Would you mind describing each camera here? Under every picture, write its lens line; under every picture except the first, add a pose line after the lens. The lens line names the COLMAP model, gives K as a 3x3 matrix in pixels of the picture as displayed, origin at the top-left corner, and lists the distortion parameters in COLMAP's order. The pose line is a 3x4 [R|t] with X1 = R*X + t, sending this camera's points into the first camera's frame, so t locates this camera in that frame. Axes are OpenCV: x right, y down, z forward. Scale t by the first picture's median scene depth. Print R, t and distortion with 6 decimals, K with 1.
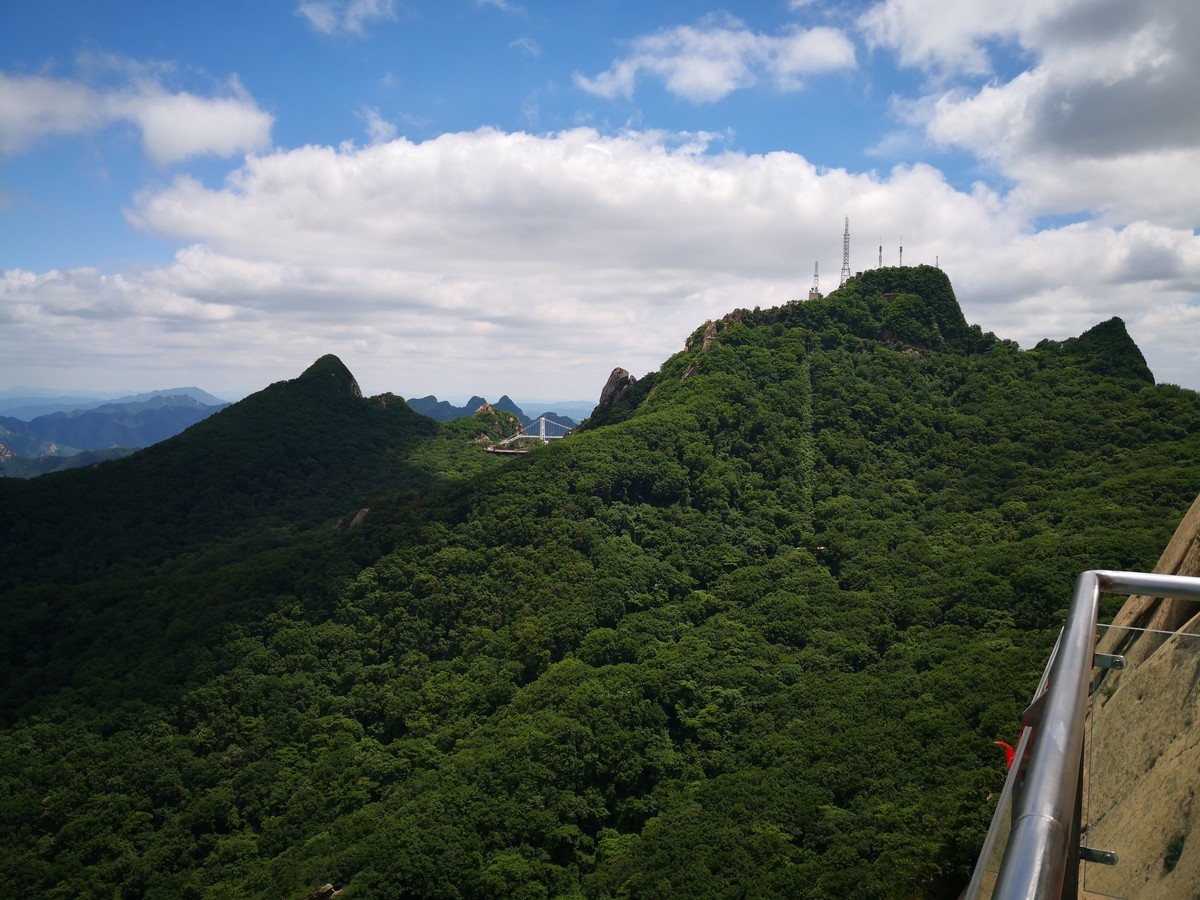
lens RADIAL K [[1005.5, 0, 600.0], [0, 1005.5, 450.0], [0, 0, 1]] dist [0.048459, -0.072997]
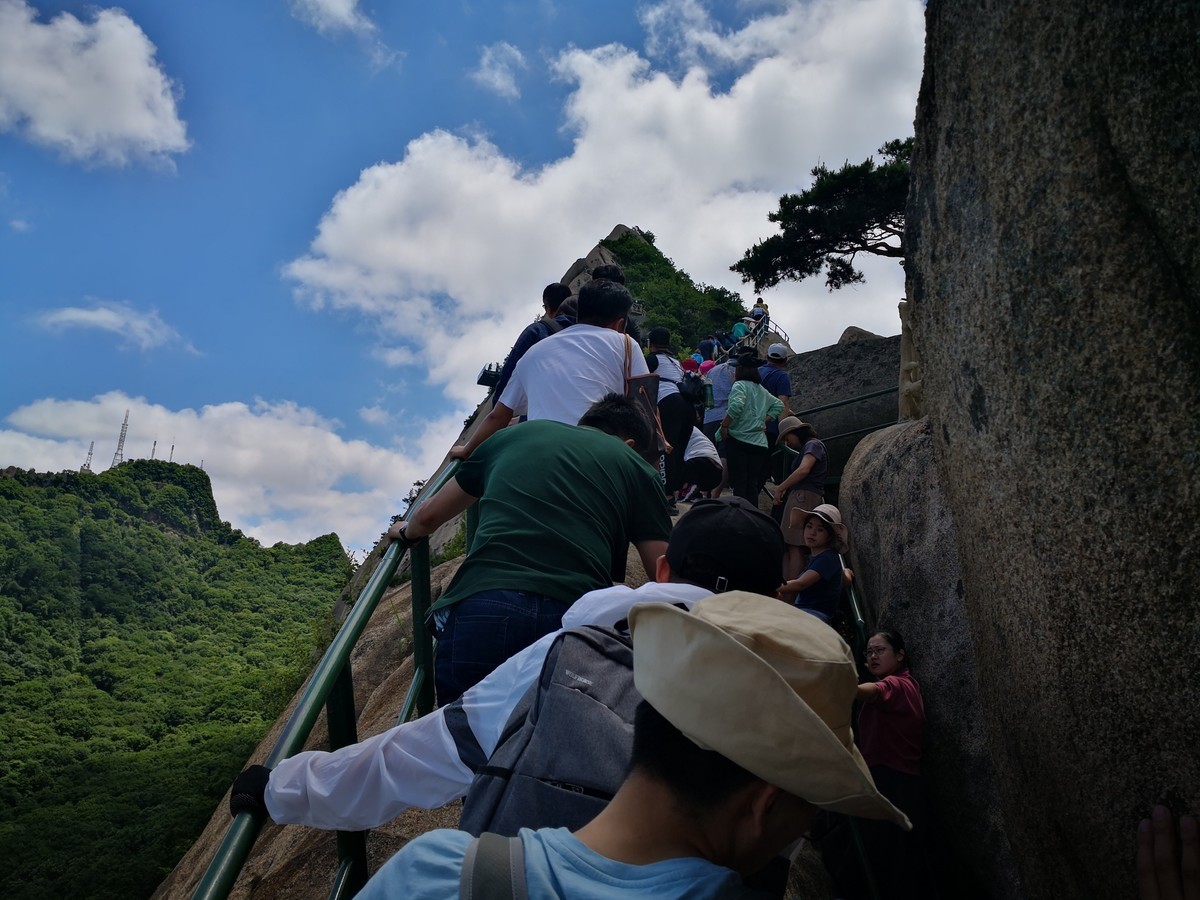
lens RADIAL K [[1005.5, 0, 600.0], [0, 1005.5, 450.0], [0, 0, 1]] dist [0.048459, -0.072997]
pose [[0.718802, 0.219488, 0.659657, -0.149441], [-0.064343, 0.965785, -0.251234, 0.083313], [-0.692230, 0.138143, 0.708332, -0.205985]]
